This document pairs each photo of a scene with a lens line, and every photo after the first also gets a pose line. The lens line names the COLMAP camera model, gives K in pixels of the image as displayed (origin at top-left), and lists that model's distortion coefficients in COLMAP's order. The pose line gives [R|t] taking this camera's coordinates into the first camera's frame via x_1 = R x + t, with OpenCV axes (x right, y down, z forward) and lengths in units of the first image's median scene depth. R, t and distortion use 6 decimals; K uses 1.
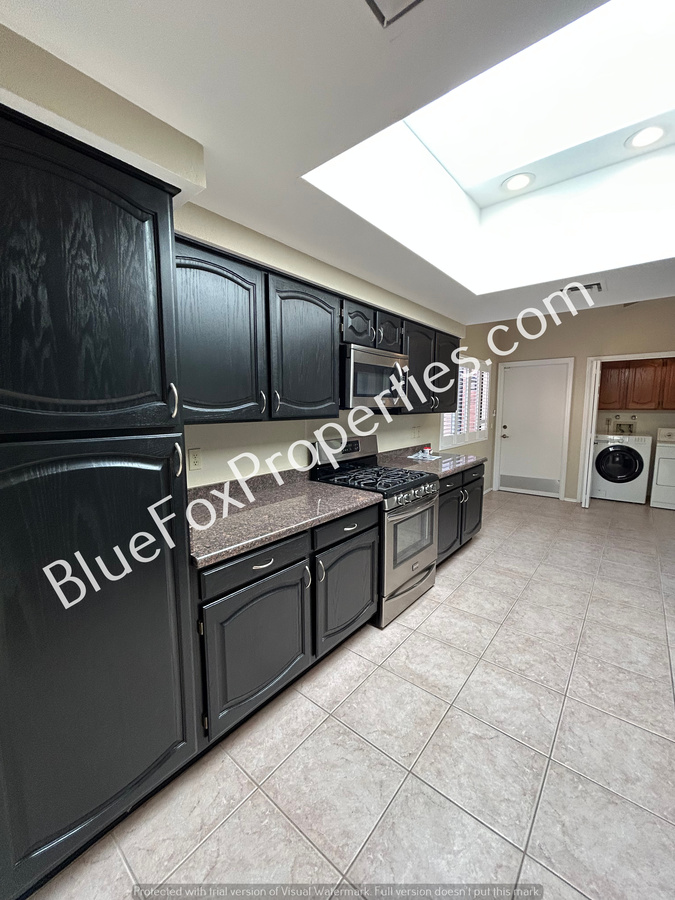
lens RADIAL K [[360.5, 0, 338.2], [0, 360.5, 451.4], [0, 0, 1]] dist [-0.000063, -0.000050]
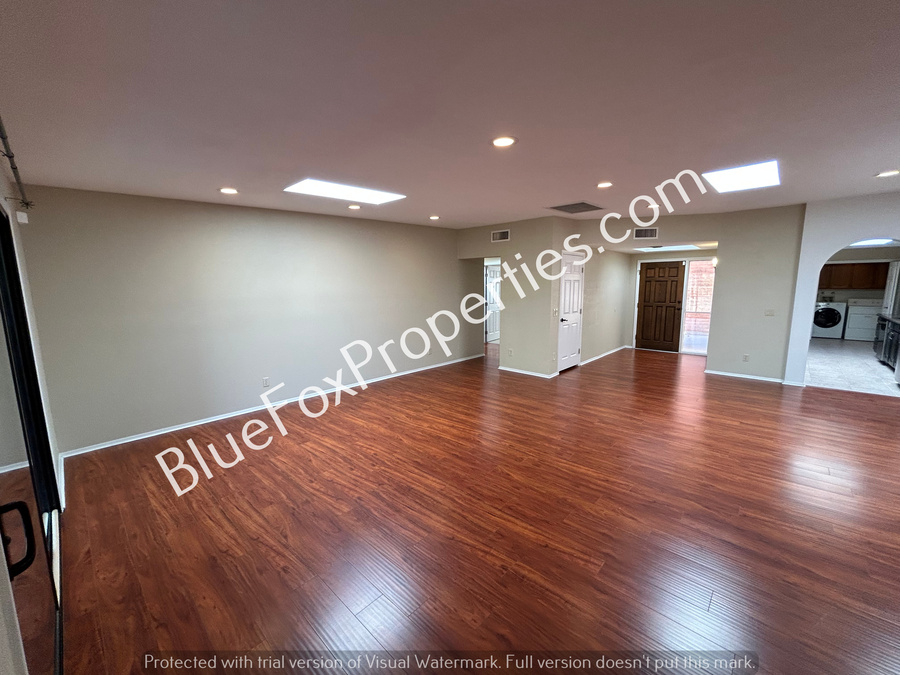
lens RADIAL K [[360.5, 0, 453.9], [0, 360.5, 336.3], [0, 0, 1]] dist [-0.000063, -0.000050]
pose [[0.998431, -0.008721, -0.055313, -2.588072], [0.009901, 0.999728, 0.021094, 0.175476], [0.055114, -0.021609, 0.998246, -2.415254]]
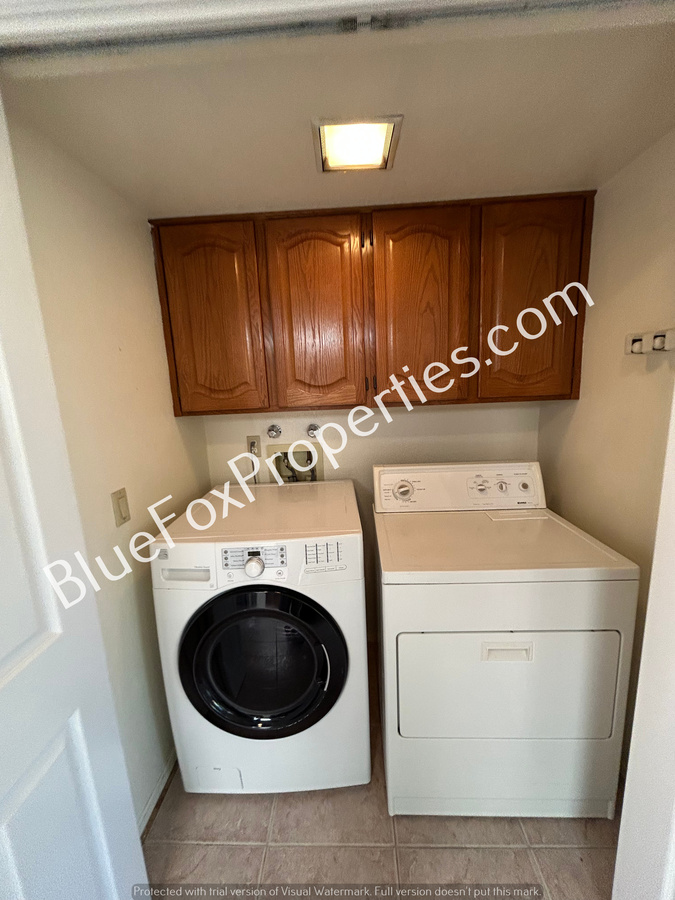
lens RADIAL K [[360.5, 0, 335.7], [0, 360.5, 453.6], [0, 0, 1]] dist [-0.000063, -0.000050]
pose [[0.797182, -0.126874, 0.590257, 1.694868], [0.112814, 0.991753, 0.060812, -0.241648], [-0.593105, 0.018111, 0.804921, 1.917721]]
